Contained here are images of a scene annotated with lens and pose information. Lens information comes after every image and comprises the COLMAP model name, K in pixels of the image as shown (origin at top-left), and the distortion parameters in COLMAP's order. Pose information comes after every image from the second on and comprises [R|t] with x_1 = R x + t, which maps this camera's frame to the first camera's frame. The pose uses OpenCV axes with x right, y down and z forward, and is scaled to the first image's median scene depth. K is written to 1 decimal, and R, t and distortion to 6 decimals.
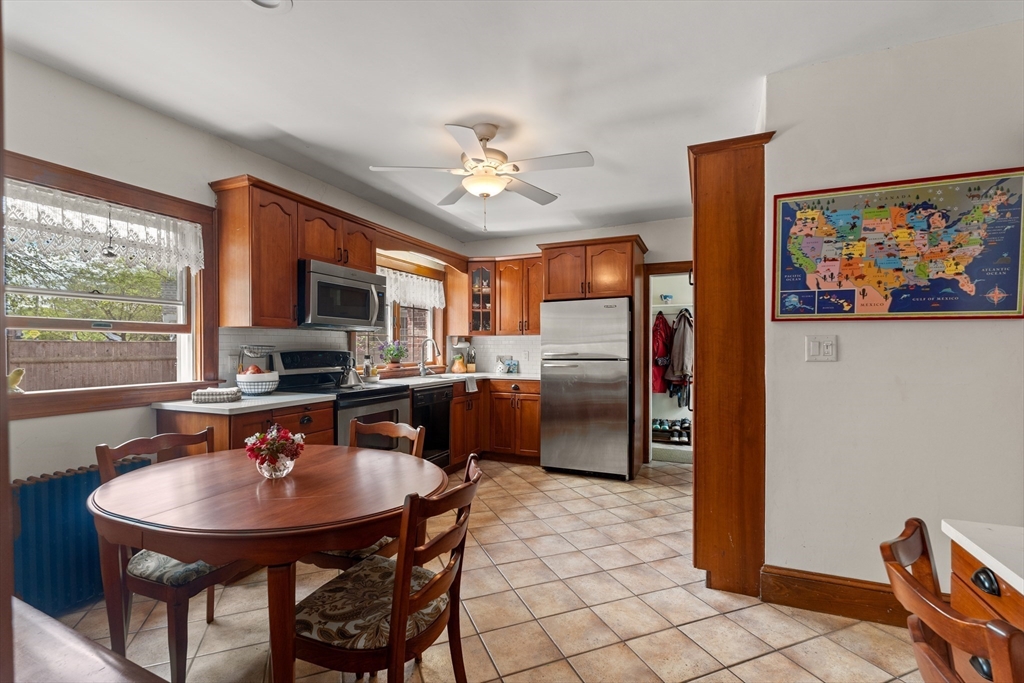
lens RADIAL K [[453.2, 0, 512.3], [0, 453.2, 351.6], [0, 0, 1]] dist [-0.009045, 0.002242]
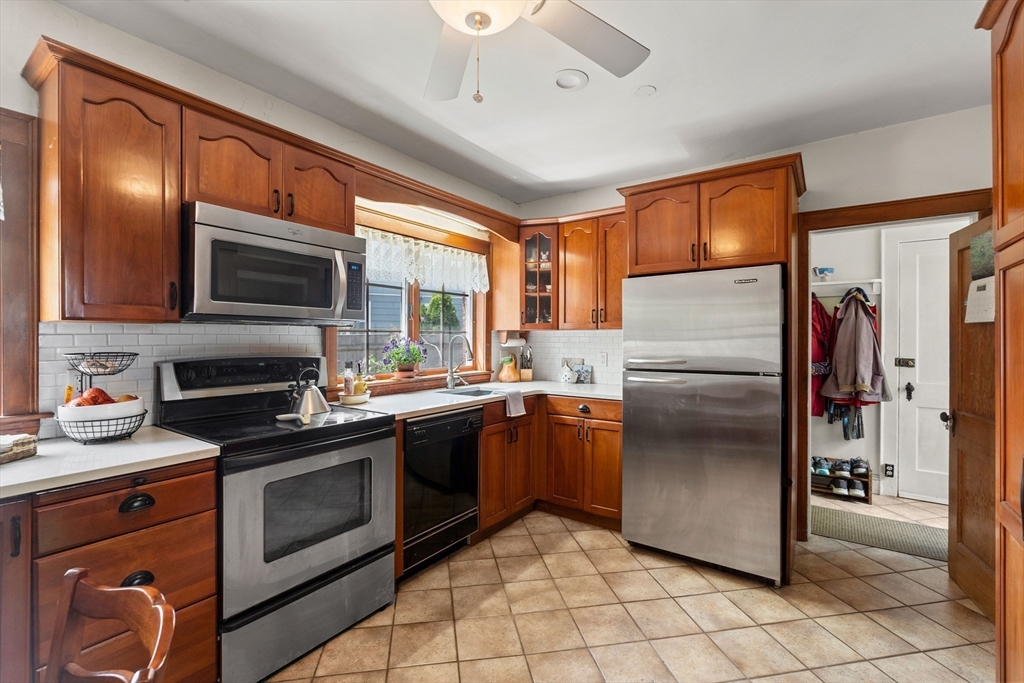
lens RADIAL K [[453.2, 0, 510.6], [0, 453.2, 336.4], [0, 0, 1]] dist [-0.009045, 0.002242]
pose [[0.979571, 0.001968, -0.201089, 0.046223], [-0.004482, 0.999917, -0.012048, -0.024967], [0.201048, 0.012703, 0.979499, 0.445703]]
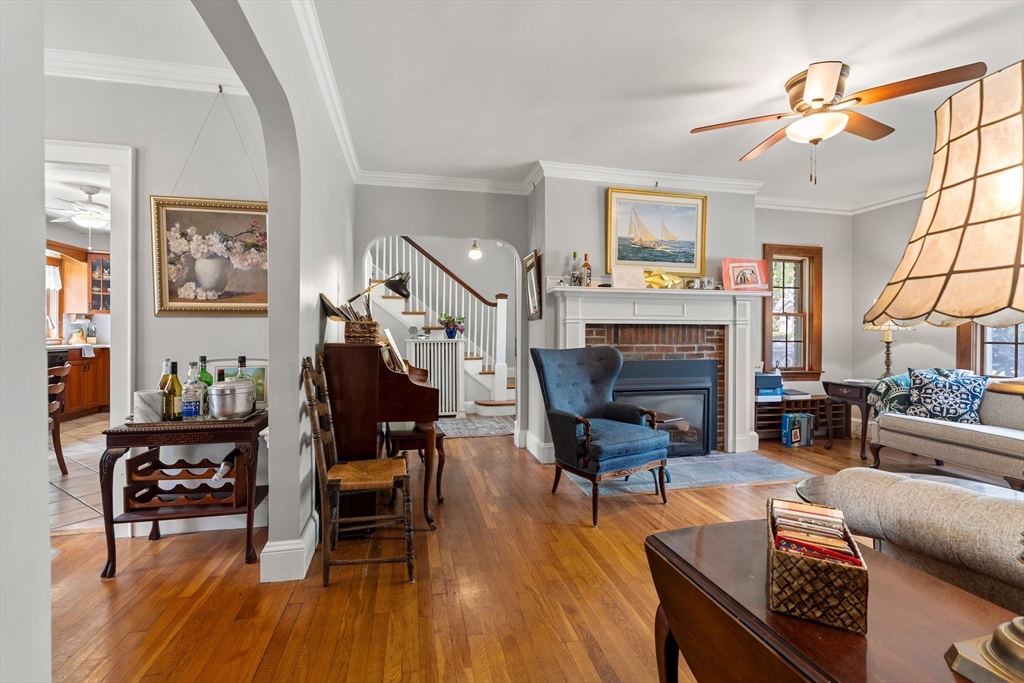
lens RADIAL K [[453.2, 0, 508.6], [0, 453.2, 334.4], [0, 0, 1]] dist [-0.009045, 0.002242]
pose [[0.812105, 0.001963, 0.583508, 0.170232], [0.002233, 0.999977, -0.006472, 0.045885], [-0.583507, 0.006558, 0.812081, -0.942545]]
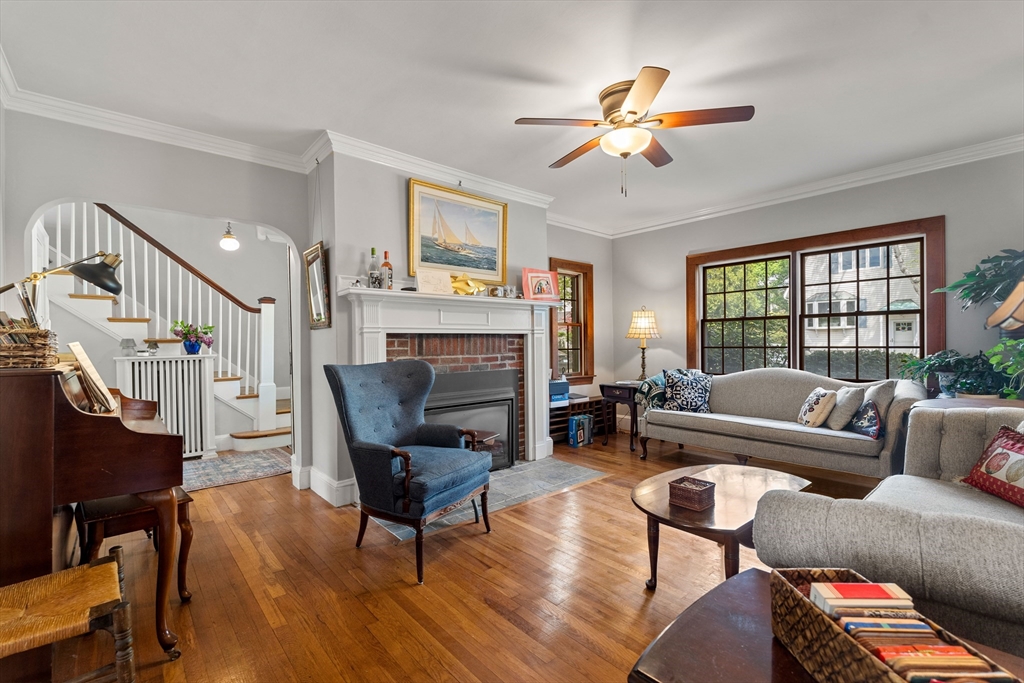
lens RADIAL K [[453.2, 0, 510.2], [0, 453.2, 342.4], [0, 0, 1]] dist [-0.009045, 0.002242]
pose [[0.435620, -0.003027, 0.900125, 0.234419], [0.020415, 0.999770, -0.006518, 0.043408], [-0.899899, 0.021216, 0.435582, -0.791431]]
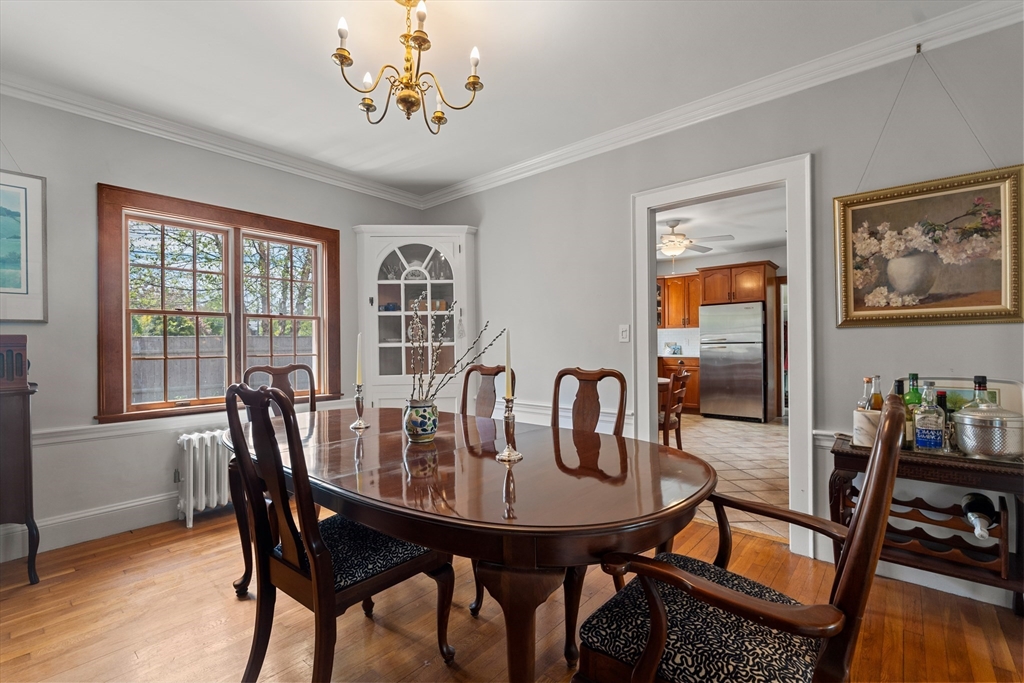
lens RADIAL K [[453.2, 0, 510.8], [0, 453.2, 343.0], [0, 0, 1]] dist [-0.009045, 0.002242]
pose [[0.954728, -0.006596, -0.297407, -0.114933], [0.003191, 0.999924, -0.011934, 0.040343], [0.297463, 0.010445, 0.954676, -0.814094]]
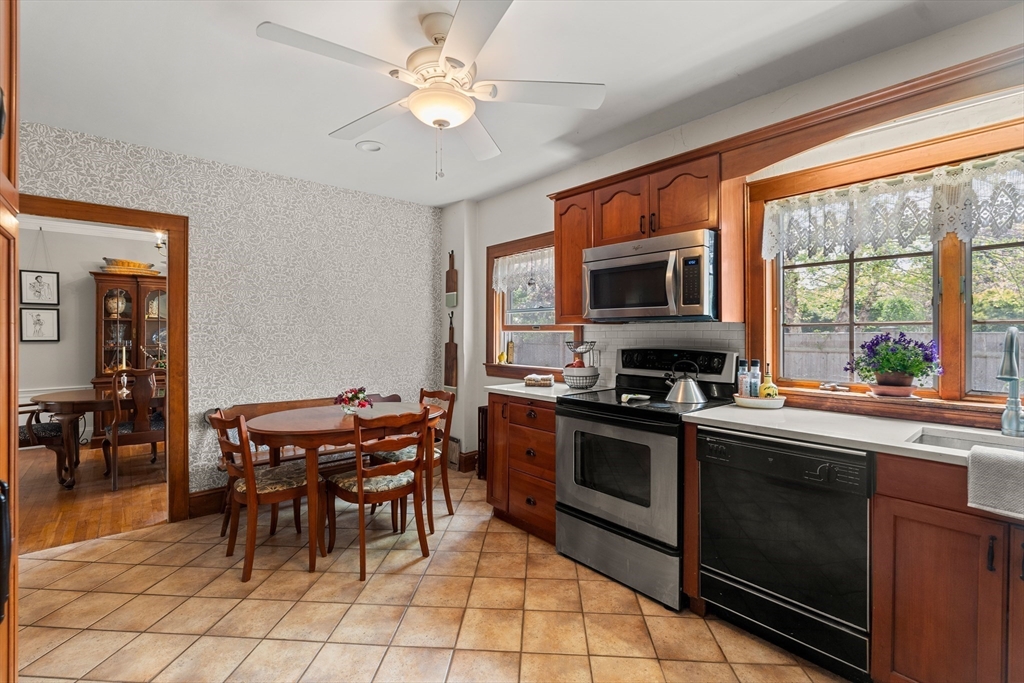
lens RADIAL K [[453.2, 0, 508.8], [0, 453.2, 334.9], [0, 0, 1]] dist [-0.009045, 0.002242]
pose [[-0.444599, -0.000273, -0.895729, 0.384148], [-0.014167, 0.999877, 0.006727, -0.027515], [0.895617, 0.015681, -0.444549, 1.080503]]
